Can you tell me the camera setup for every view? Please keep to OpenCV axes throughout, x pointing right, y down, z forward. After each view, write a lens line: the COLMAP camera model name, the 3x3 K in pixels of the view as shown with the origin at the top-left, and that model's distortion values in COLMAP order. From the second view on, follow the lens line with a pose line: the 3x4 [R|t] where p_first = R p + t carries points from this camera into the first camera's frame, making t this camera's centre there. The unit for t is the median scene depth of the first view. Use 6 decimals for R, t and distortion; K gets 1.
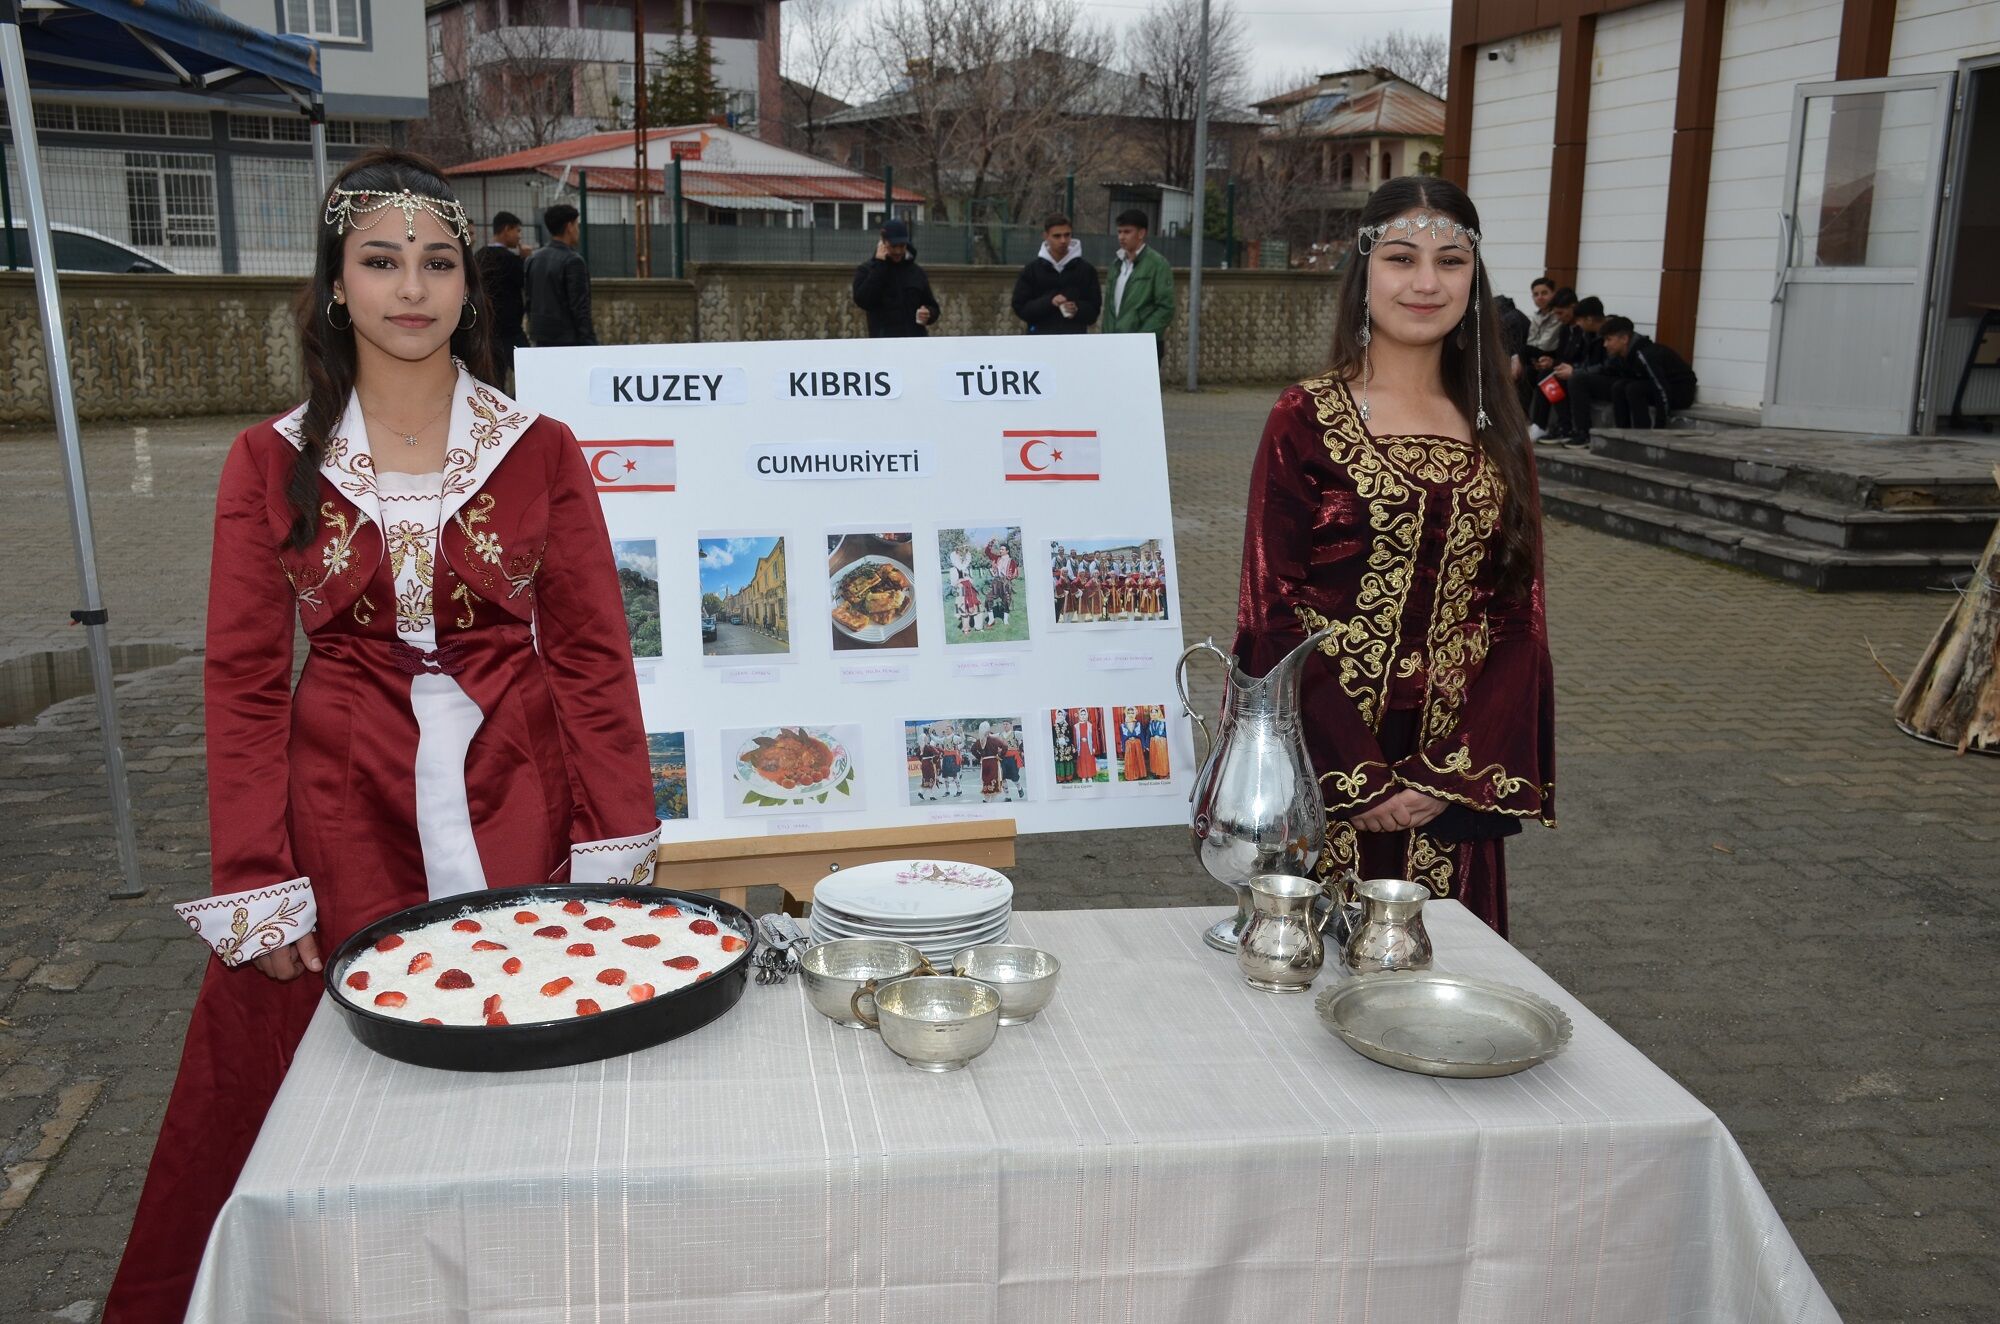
lens RADIAL K [[2016.1, 0, 1000.0], [0, 2016.1, 662.0], [0, 0, 1]] dist [-0.020093, 0.140262]
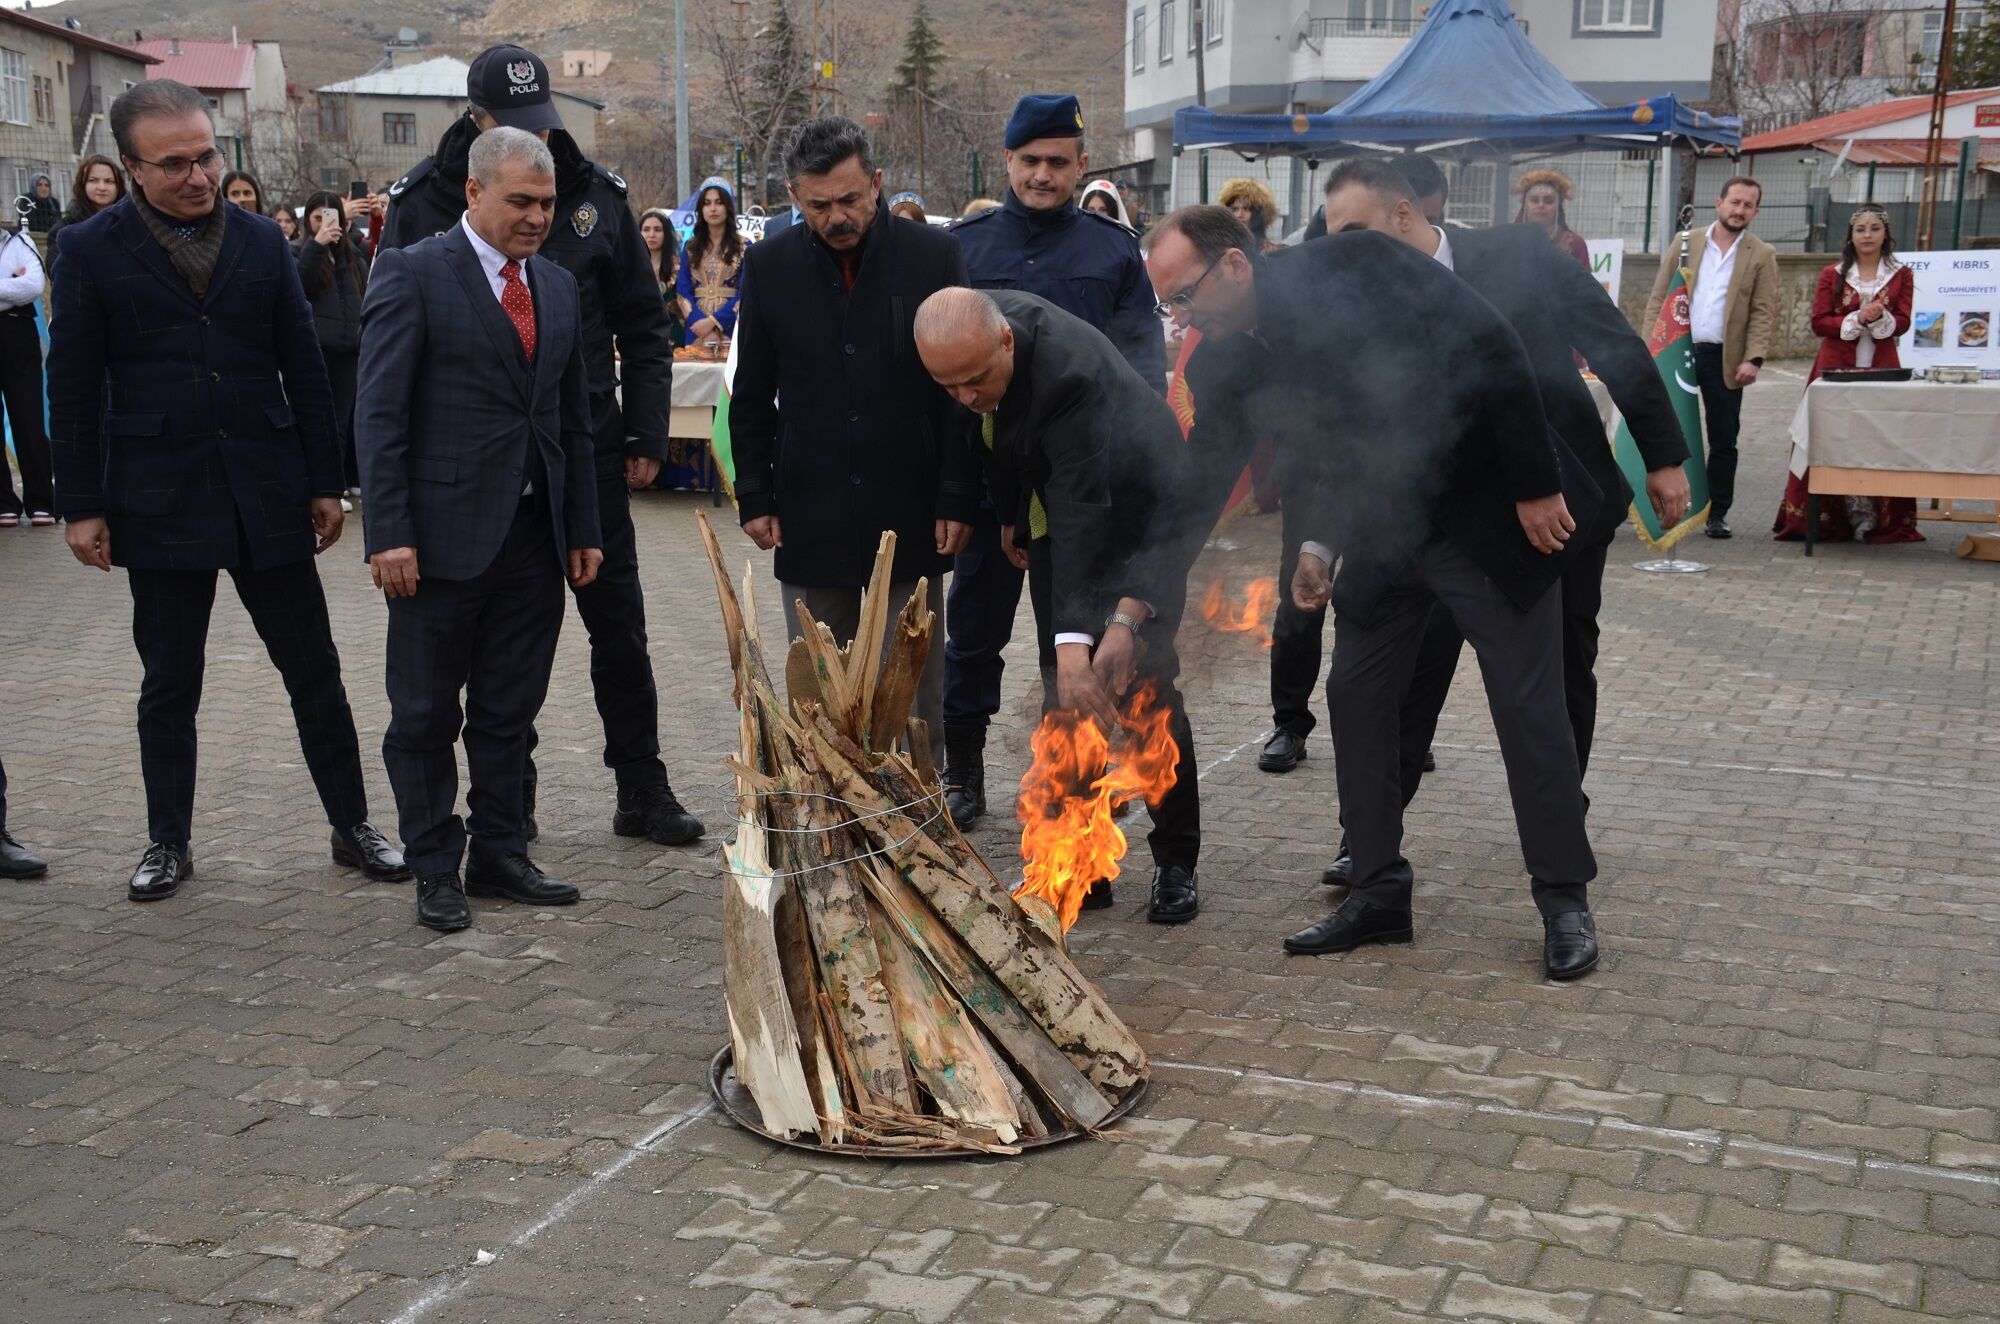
lens RADIAL K [[2539.8, 0, 983.3], [0, 2539.8, 672.6], [0, 0, 1]] dist [0.014357, 0.521096]
pose [[0.867988, 0.082420, -0.489697, 0.037398], [-0.098229, 0.995142, -0.006619, 0.041269], [0.486772, 0.053848, 0.871868, -0.198446]]
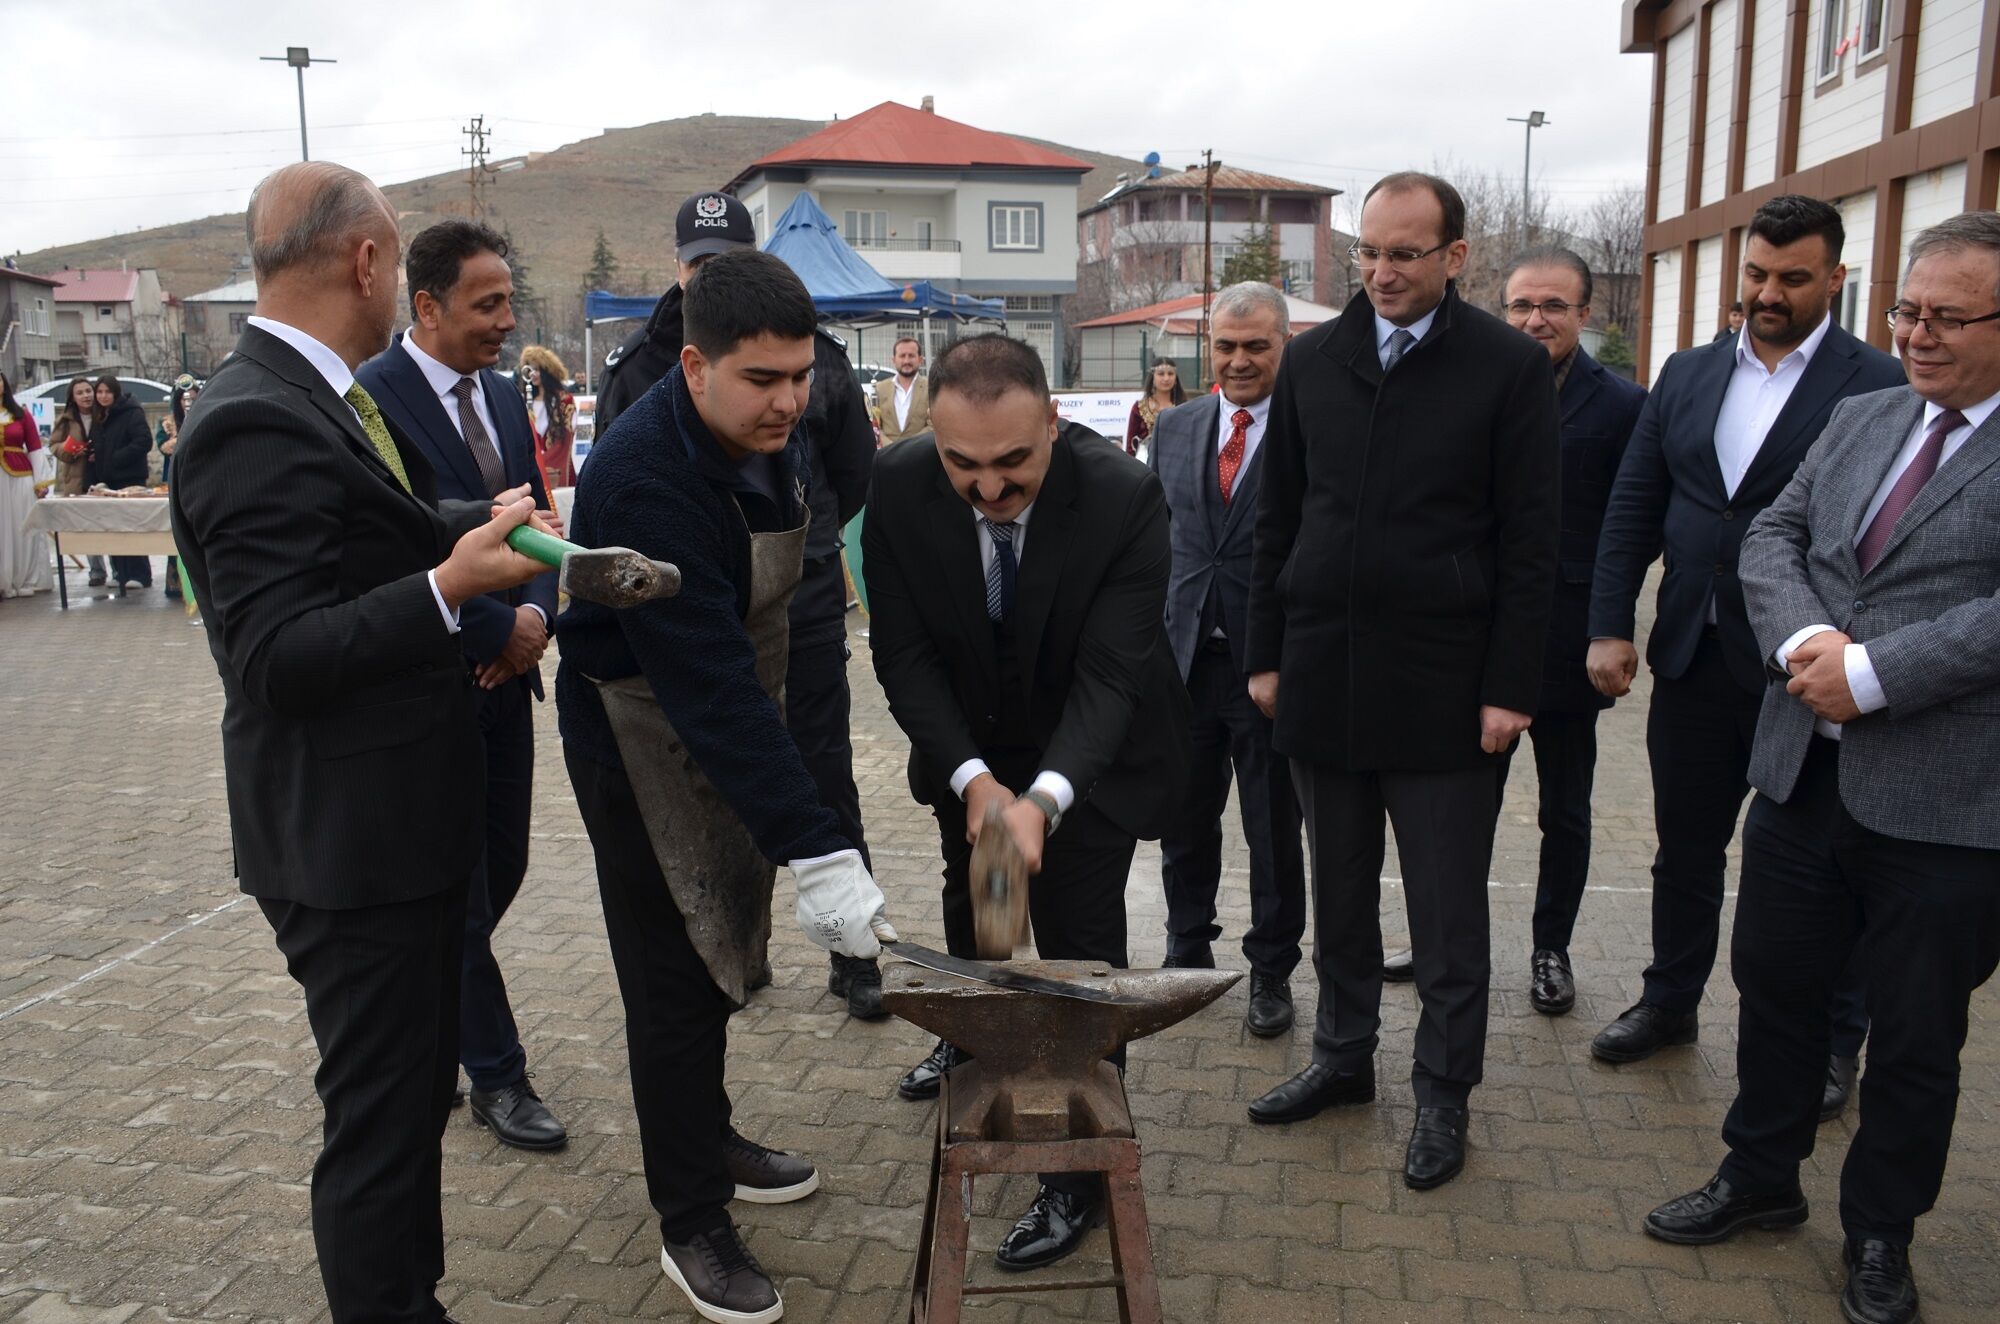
lens RADIAL K [[1633.9, 0, 1007.9], [0, 1633.9, 671.5], [0, 0, 1]] dist [-0.150594, 0.118753]
pose [[0.949611, 0.042208, -0.310576, 0.052372], [-0.048489, 0.998745, -0.012528, 0.031823], [0.309658, 0.026956, 0.950466, -0.153587]]
